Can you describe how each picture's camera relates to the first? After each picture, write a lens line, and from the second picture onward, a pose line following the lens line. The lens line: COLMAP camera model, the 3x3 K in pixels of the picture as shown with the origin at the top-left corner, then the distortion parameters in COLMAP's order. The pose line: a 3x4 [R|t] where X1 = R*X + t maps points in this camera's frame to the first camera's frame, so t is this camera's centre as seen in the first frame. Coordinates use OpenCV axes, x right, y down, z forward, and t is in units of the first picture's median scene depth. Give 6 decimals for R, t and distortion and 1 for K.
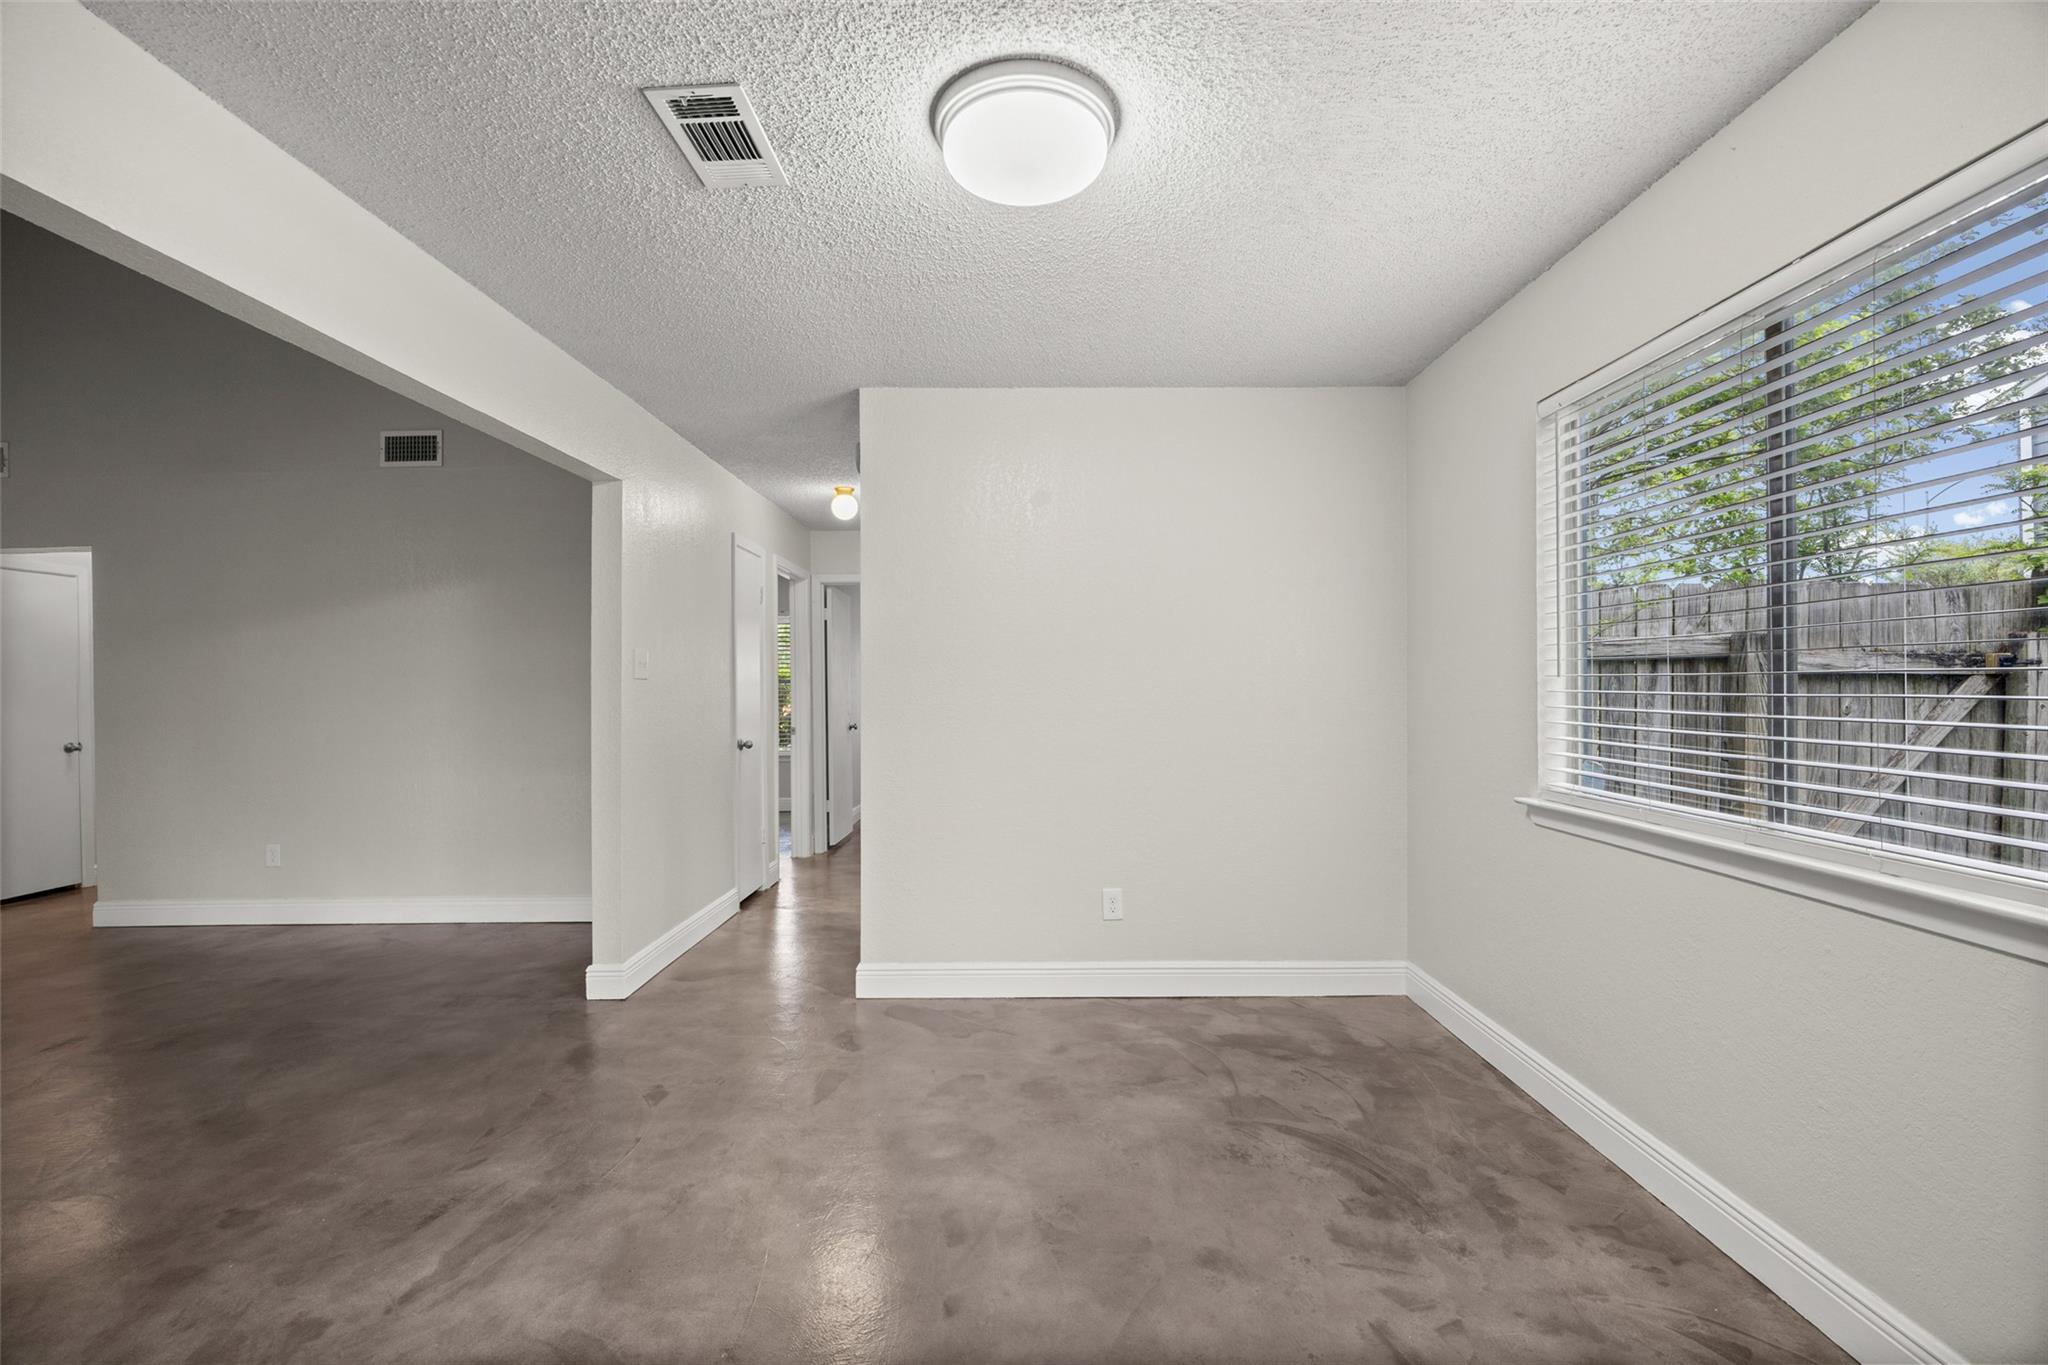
lens RADIAL K [[899.7, 0, 1026.2], [0, 899.7, 687.1], [0, 0, 1]] dist [-0.007128, -0.000211]
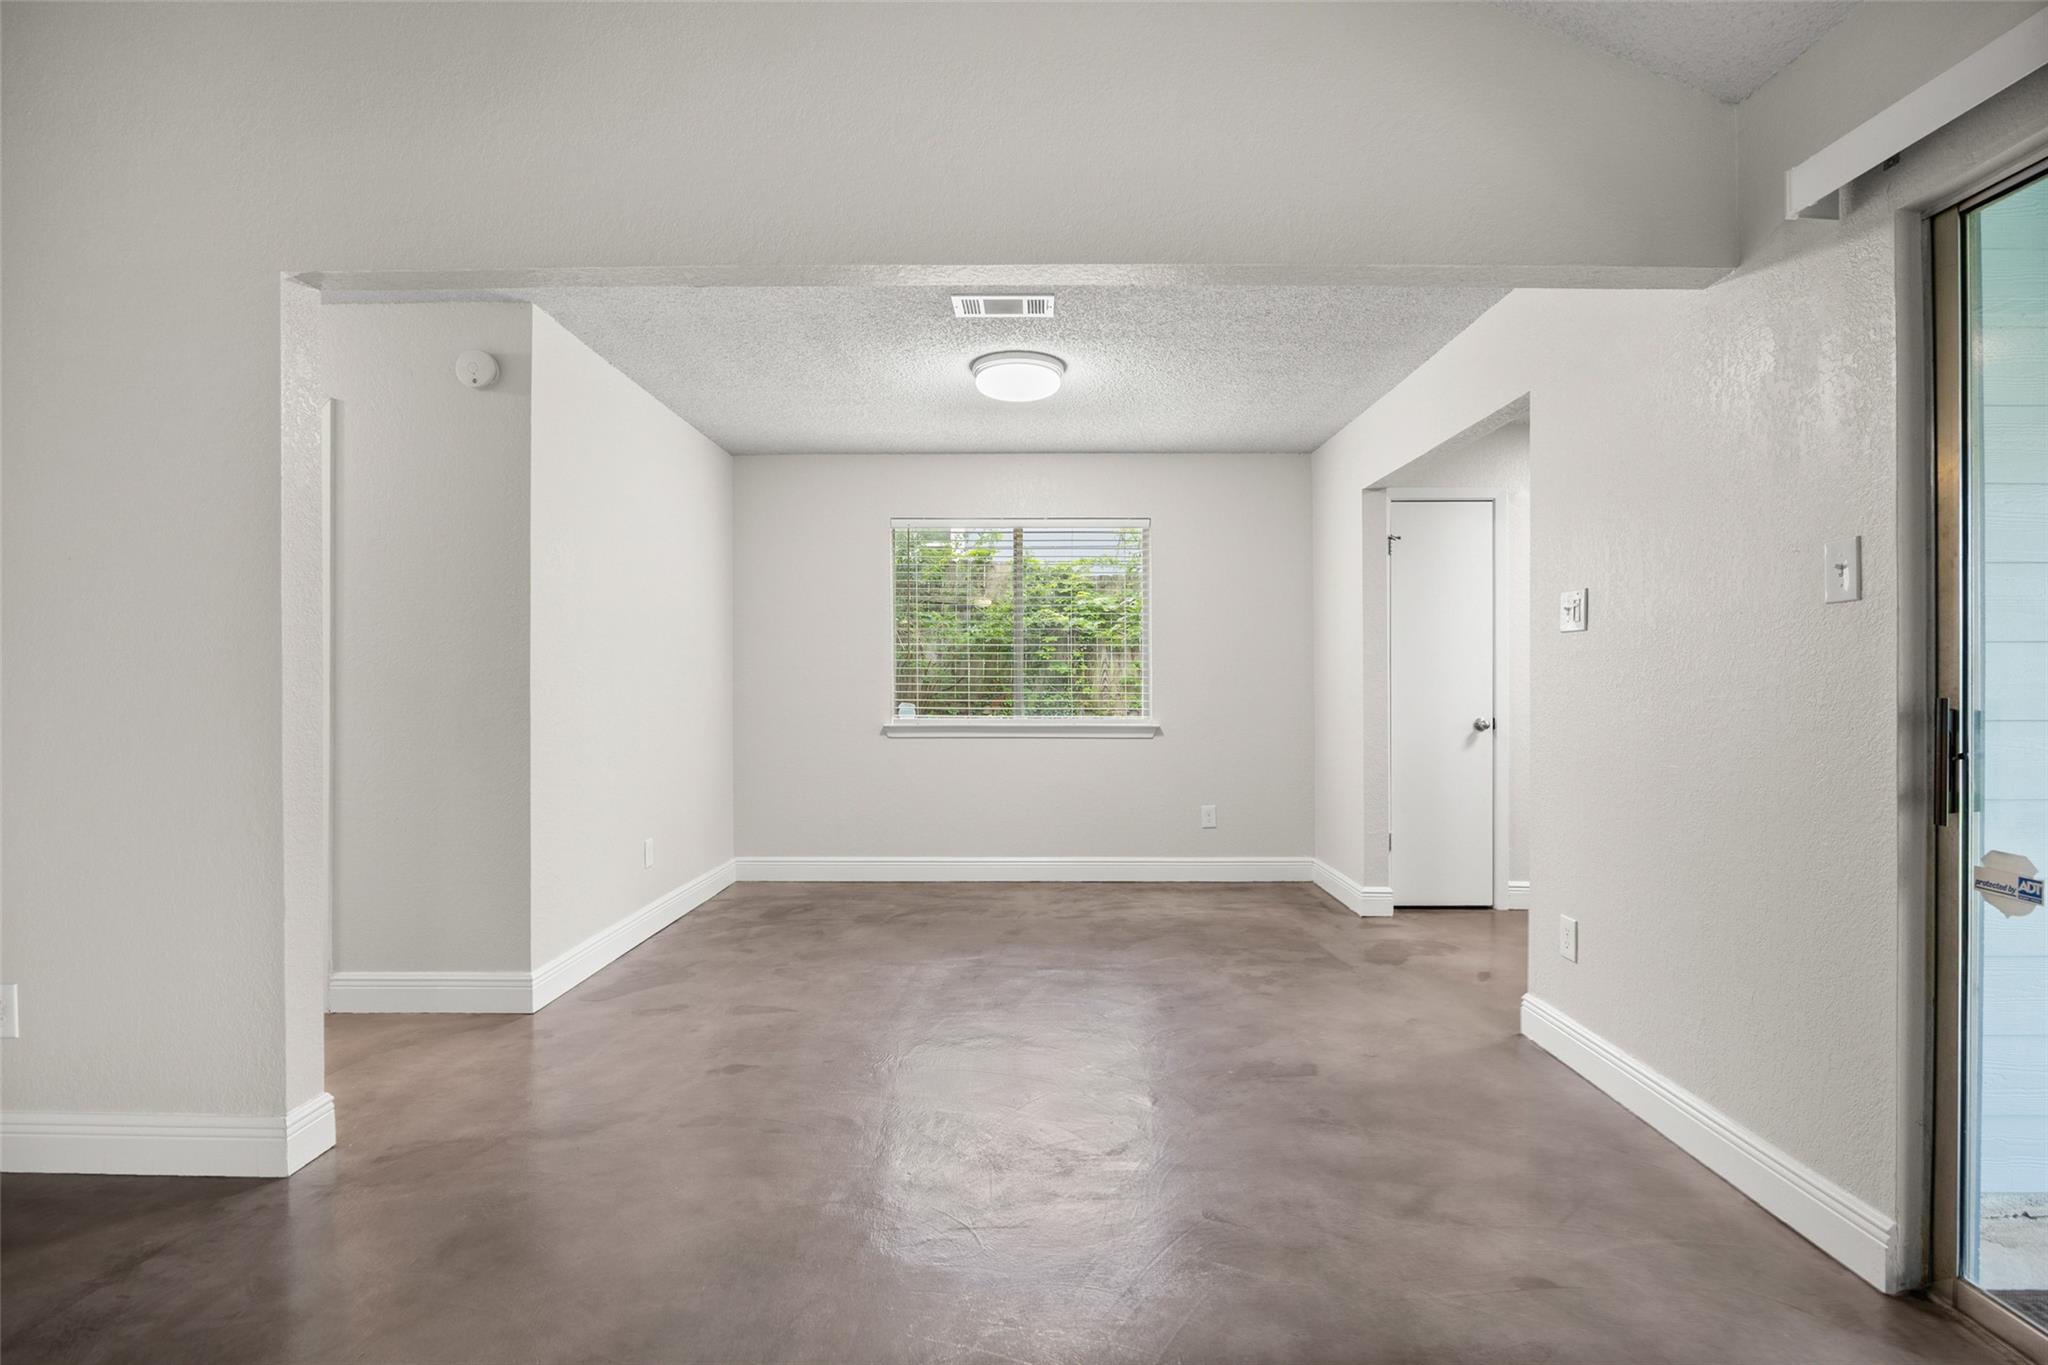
lens RADIAL K [[953.7, 0, 1025.7], [0, 953.7, 681.4], [0, 0, 1]] dist [-0.001447, 0.000519]
pose [[-0.004725, 0.011699, 0.999920, -1.874370], [0.001749, 0.999930, -0.011691, 0.063580], [-0.999987, 0.001693, -0.004745, 0.891604]]
